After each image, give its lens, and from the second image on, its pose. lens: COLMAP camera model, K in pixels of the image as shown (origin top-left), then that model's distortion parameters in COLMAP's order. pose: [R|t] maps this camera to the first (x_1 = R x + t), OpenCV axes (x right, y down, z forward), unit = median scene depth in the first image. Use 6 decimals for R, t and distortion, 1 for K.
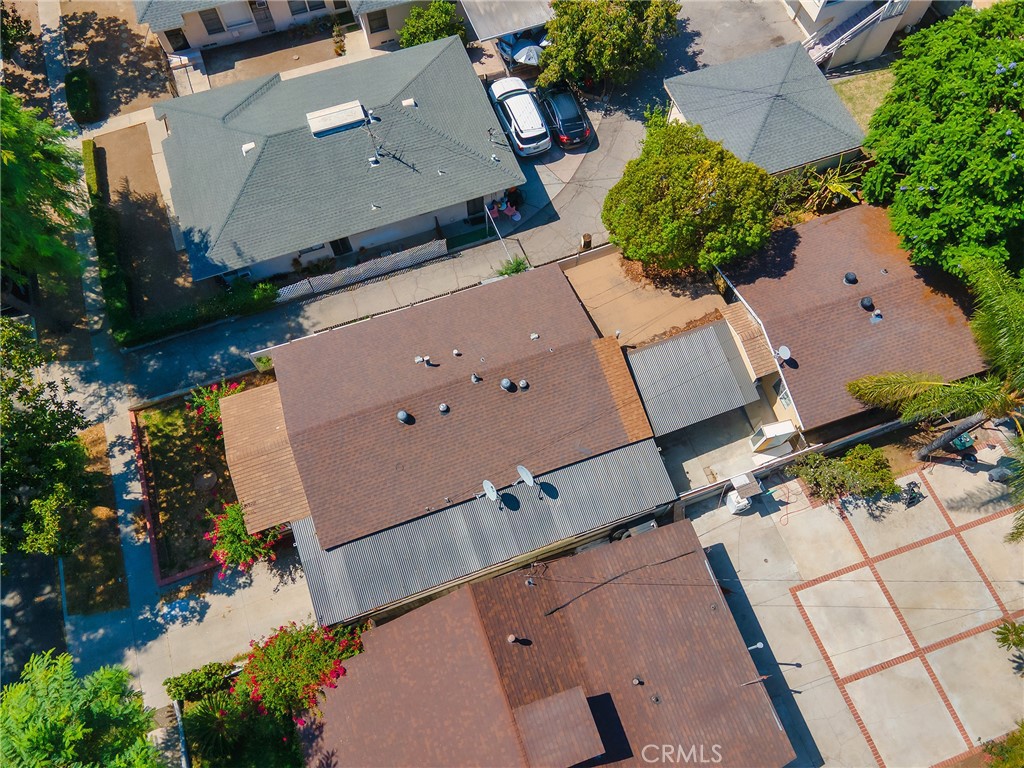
lens RADIAL K [[743.8, 0, 504.5], [0, 743.8, 380.0], [0, 0, 1]] dist [0.028234, 0.039437]
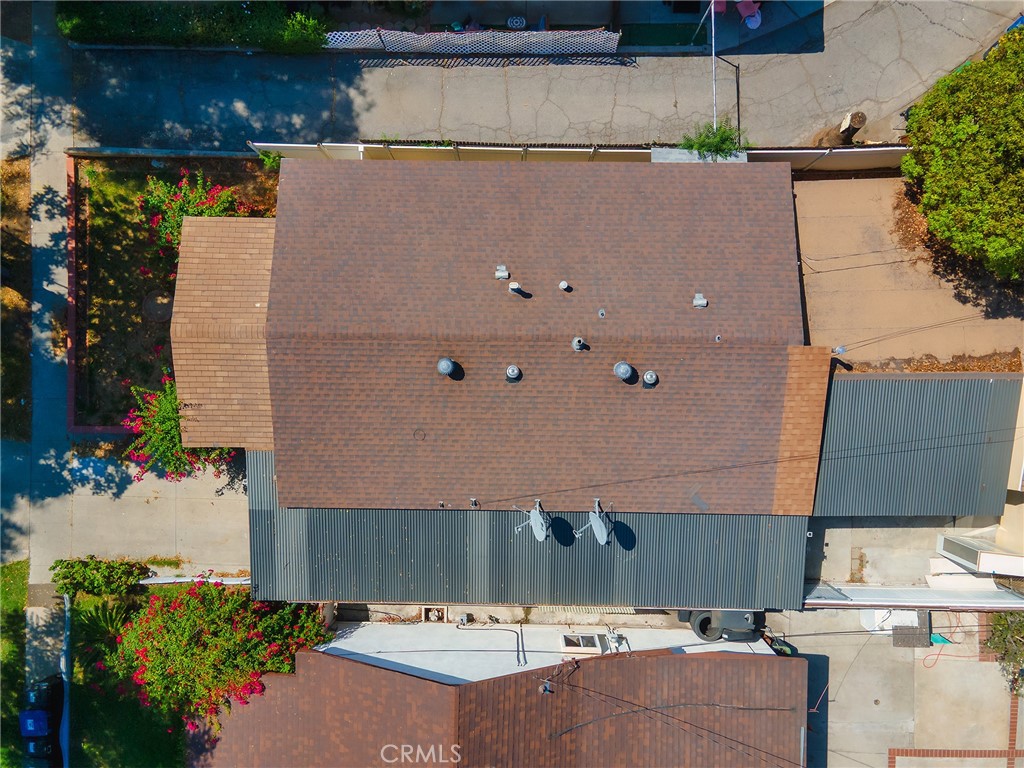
lens RADIAL K [[743.8, 0, 504.5], [0, 743.8, 380.0], [0, 0, 1]] dist [0.028234, 0.039437]
pose [[0.938266, 0.345915, -0.000578, -0.080467], [-0.314192, 0.852916, 0.416915, -0.197269], [0.144710, -0.390995, 0.908945, 0.404175]]
